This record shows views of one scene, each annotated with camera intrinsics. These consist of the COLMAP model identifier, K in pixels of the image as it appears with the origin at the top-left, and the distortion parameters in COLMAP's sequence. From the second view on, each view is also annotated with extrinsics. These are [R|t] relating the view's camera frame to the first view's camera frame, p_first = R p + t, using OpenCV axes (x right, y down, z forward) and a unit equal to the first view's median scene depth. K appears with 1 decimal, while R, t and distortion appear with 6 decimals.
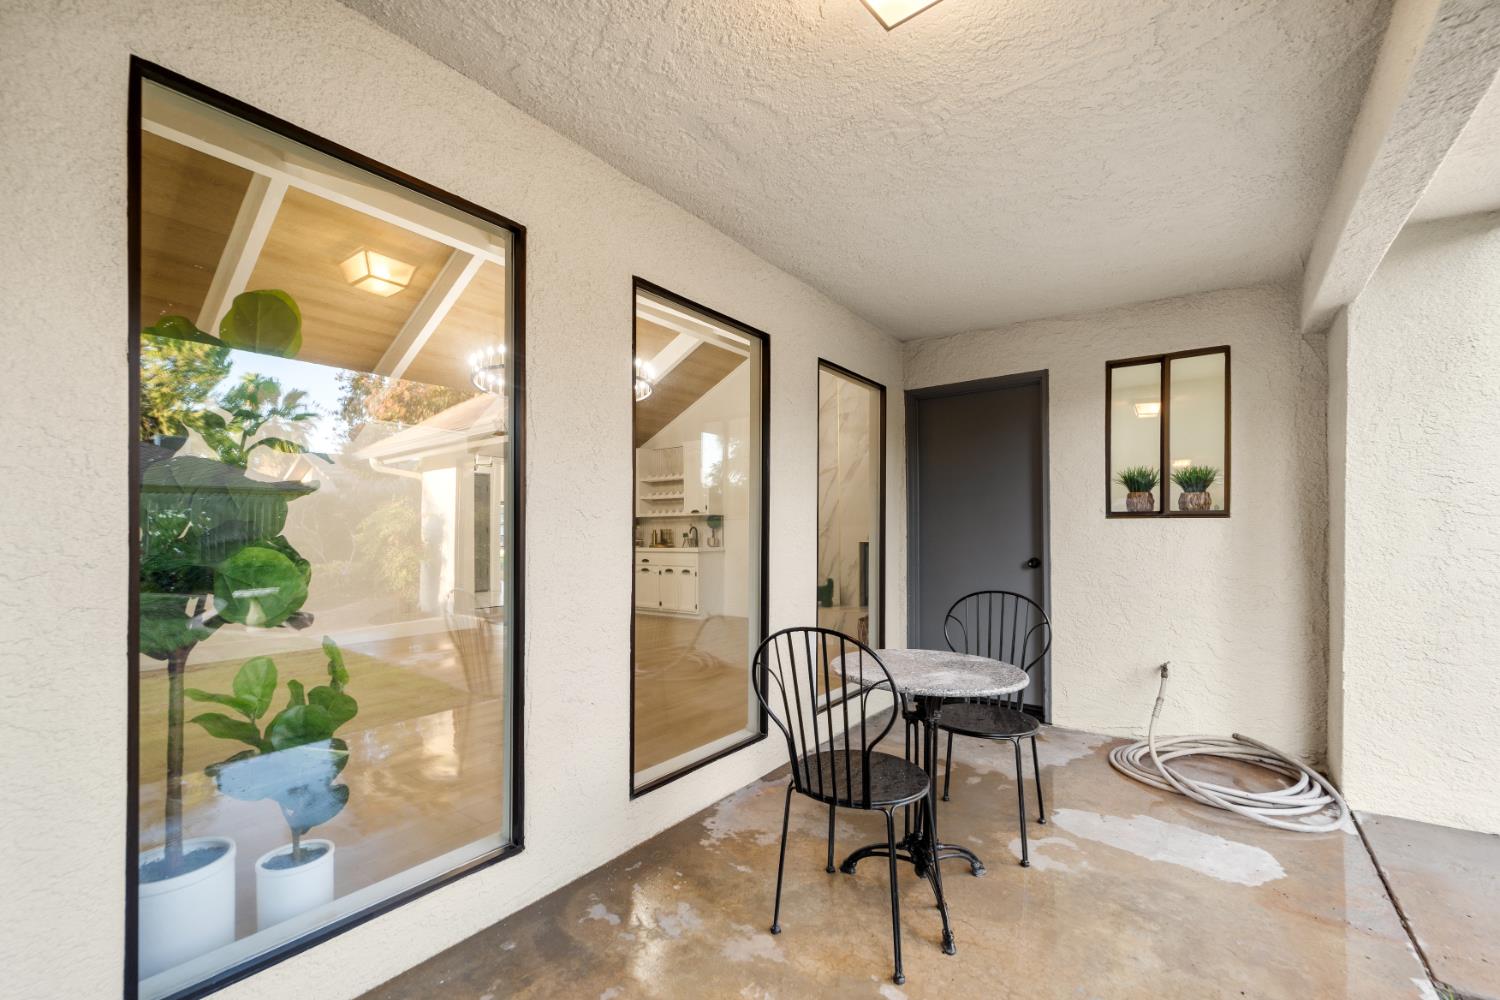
lens RADIAL K [[624.2, 0, 752.3], [0, 624.2, 535.7], [0, 0, 1]] dist [0.000844, 0.000144]
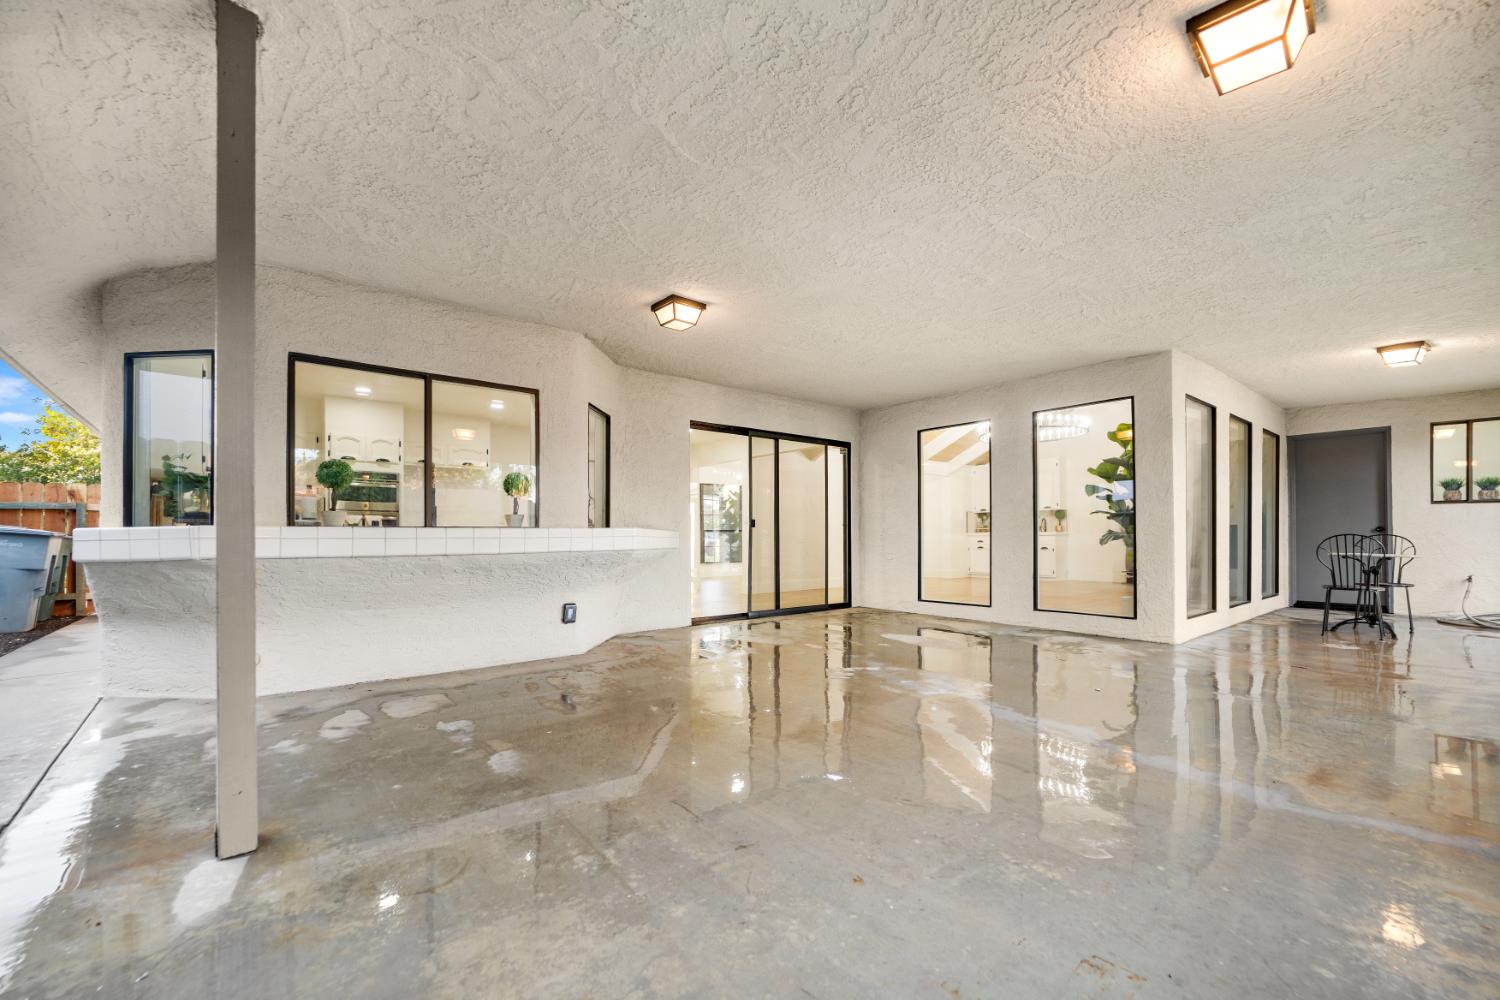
lens RADIAL K [[624.2, 0, 752.3], [0, 624.2, 535.7], [0, 0, 1]] dist [0.000844, 0.000144]
pose [[0.969993, -0.003268, -0.243111, -1.005087], [0.003197, 0.999995, -0.000686, 0.064888], [0.243112, -0.000112, 0.969998, -1.393243]]
